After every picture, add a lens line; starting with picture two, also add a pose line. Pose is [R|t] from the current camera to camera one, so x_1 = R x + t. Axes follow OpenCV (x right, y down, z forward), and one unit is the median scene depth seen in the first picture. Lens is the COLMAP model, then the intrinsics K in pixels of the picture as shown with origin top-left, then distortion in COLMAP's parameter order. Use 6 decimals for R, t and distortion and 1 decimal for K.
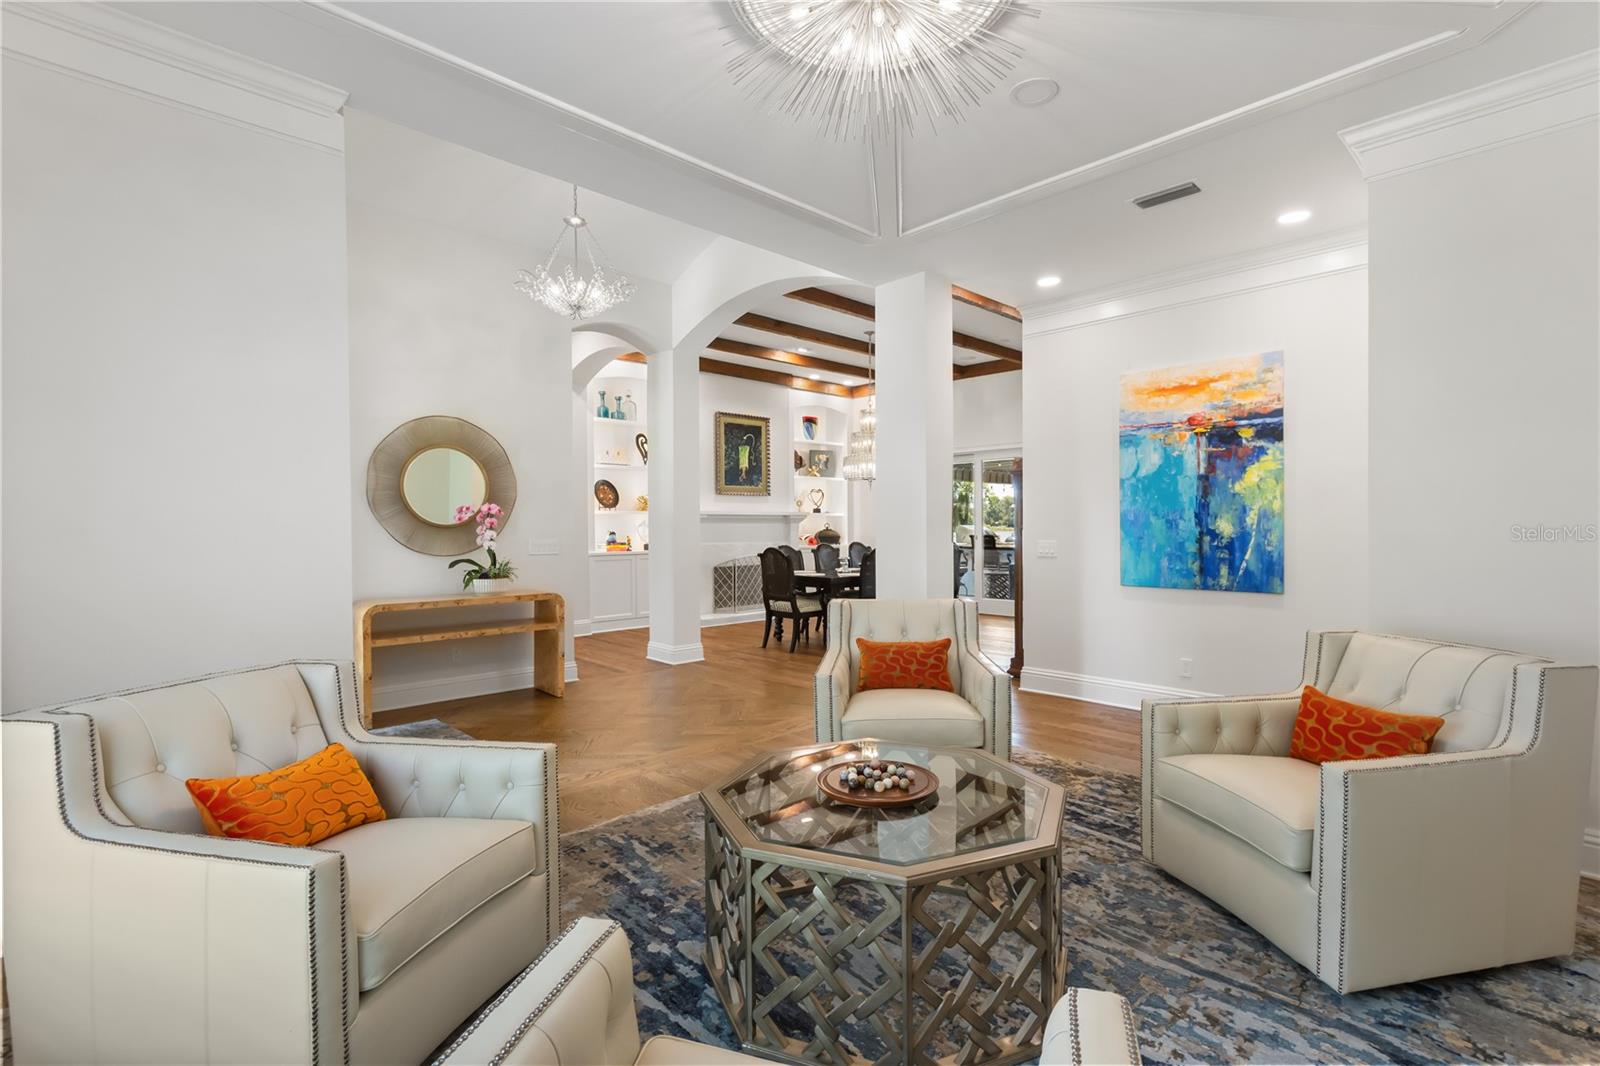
lens RADIAL K [[740.9, 0, 800.7], [0, 740.9, 529.0], [0, 0, 1]] dist [0.007951, -0.001218]
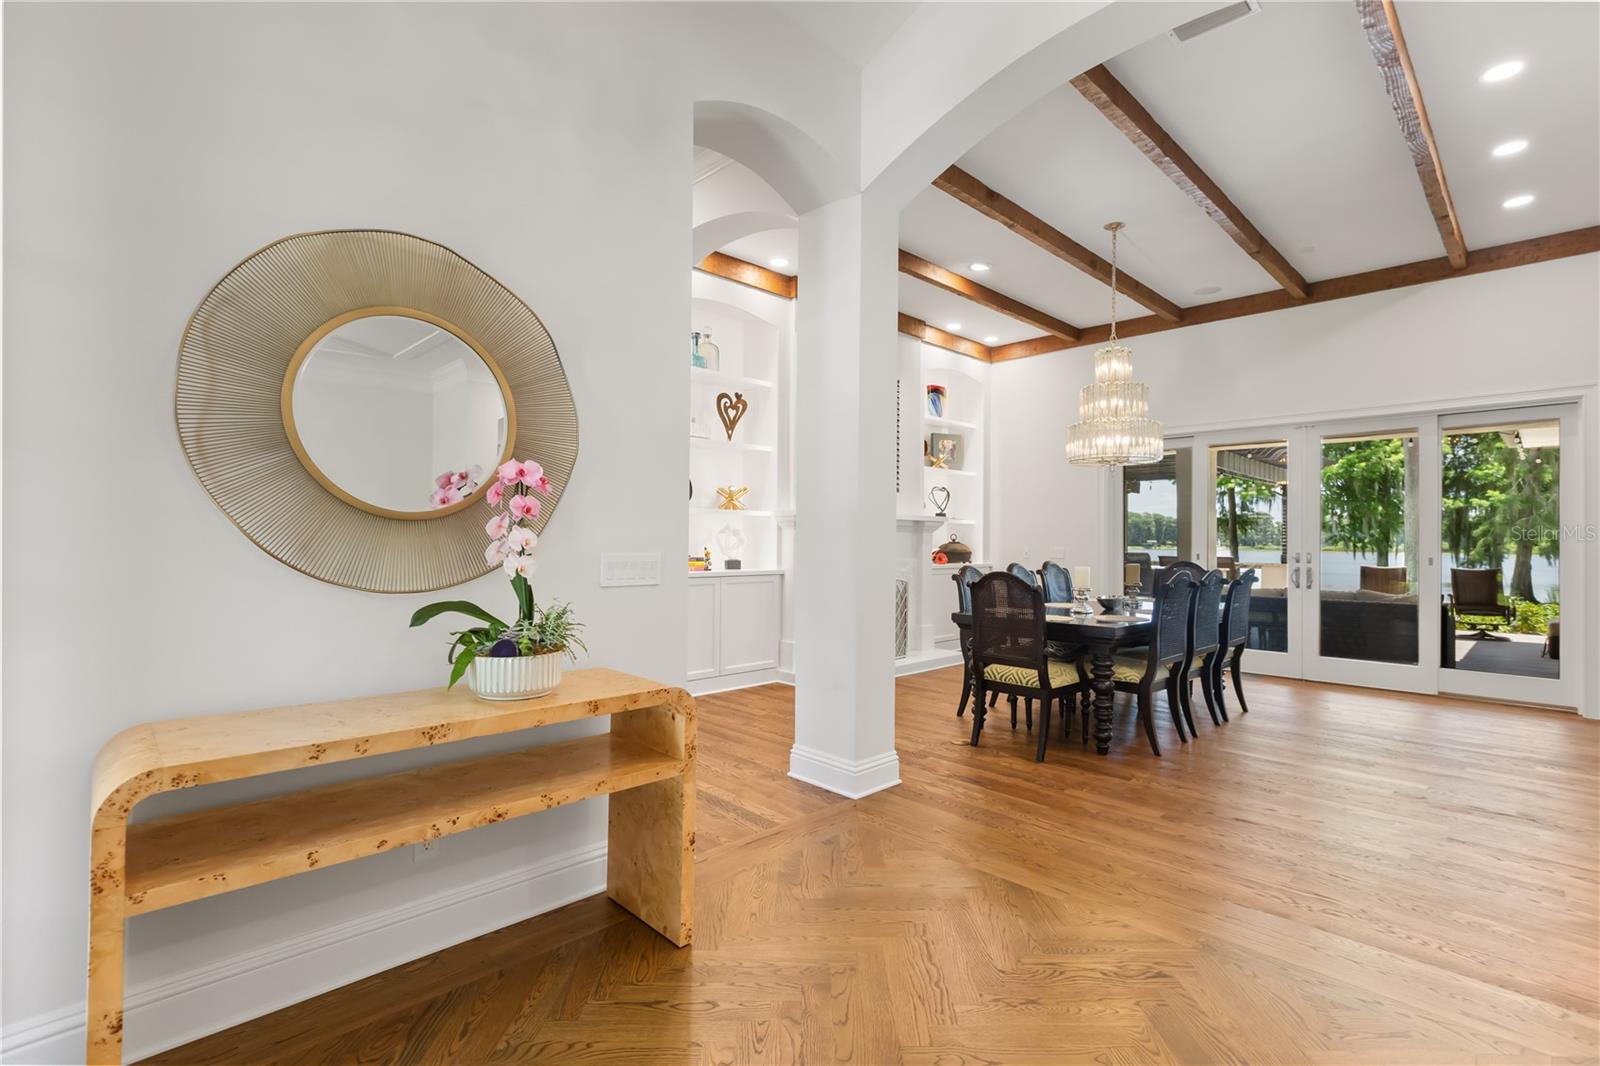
lens RADIAL K [[740.9, 0, 800.7], [0, 740.9, 529.0], [0, 0, 1]] dist [0.007951, -0.001218]
pose [[0.999805, 0.013735, 0.014202, -0.180689], [-0.013465, 0.999730, -0.018929, 0.004998], [-0.014458, 0.018734, 0.999720, 0.396758]]
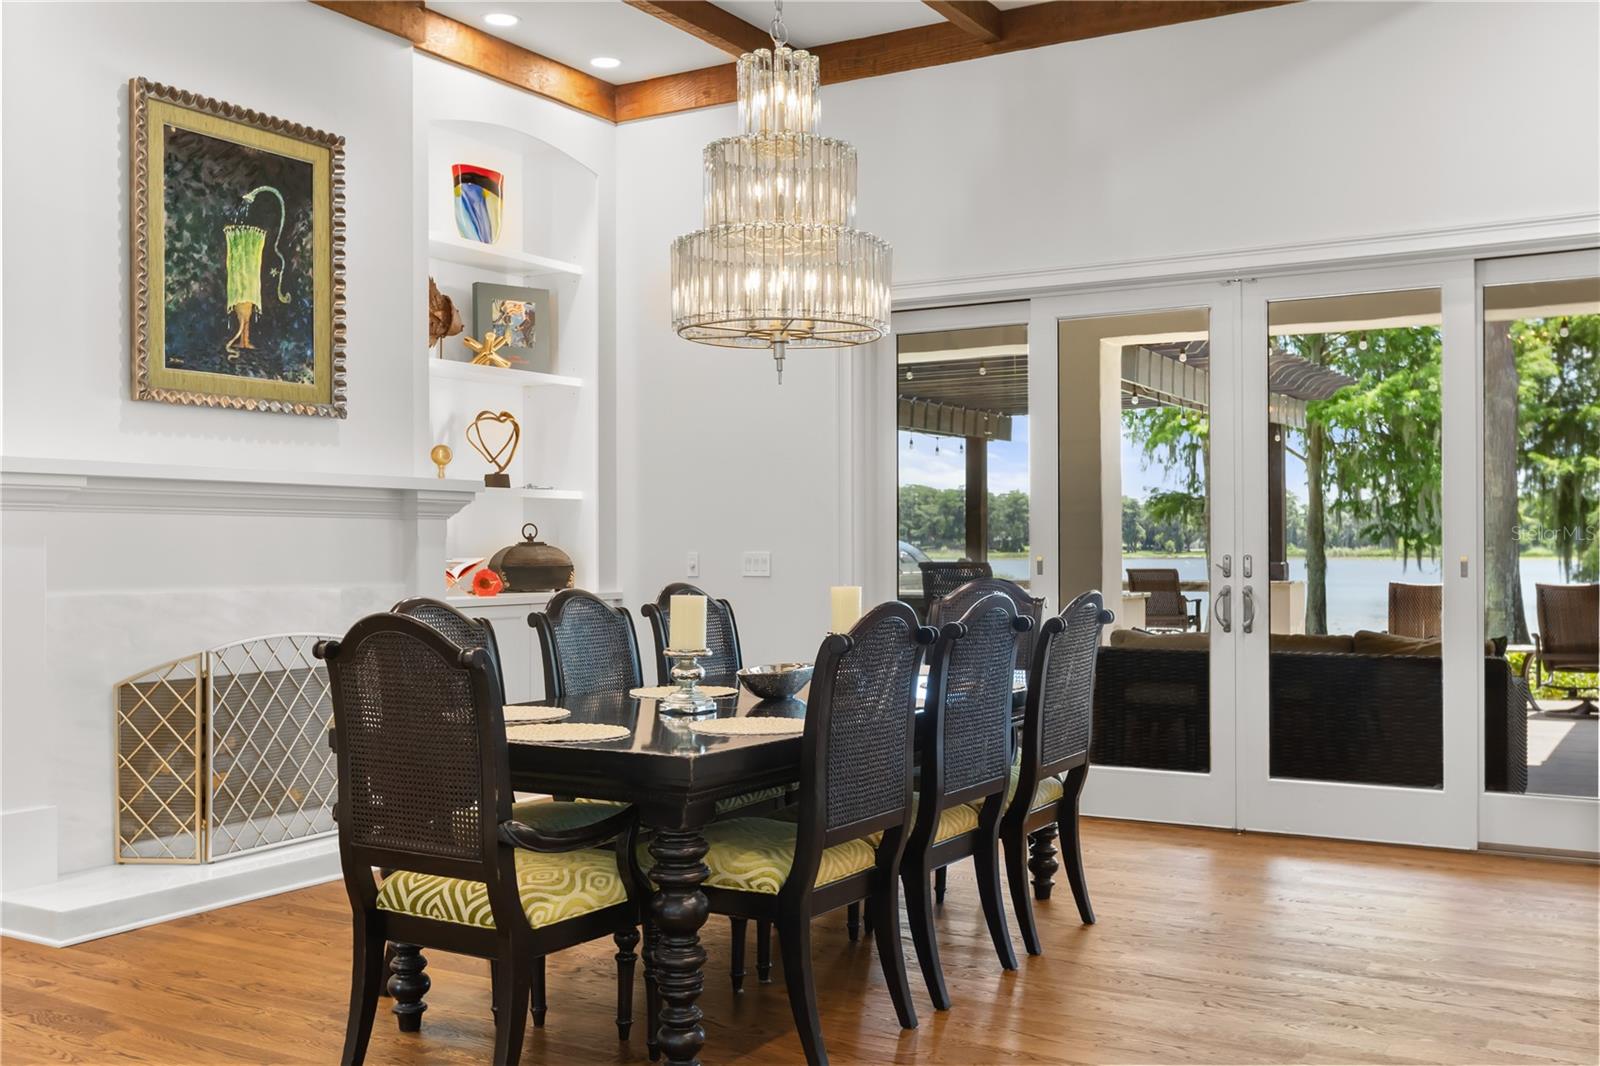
lens RADIAL K [[1547.3, 0, 800.0], [0, 1547.3, 533.0], [0, 0, 1]] dist [-0.002699, -0.005507]
pose [[0.963770, 0.003362, 0.266712, -0.039657], [0.000598, 0.999891, -0.014767, 0.008715], [-0.266733, 0.014391, 0.963663, 0.510273]]
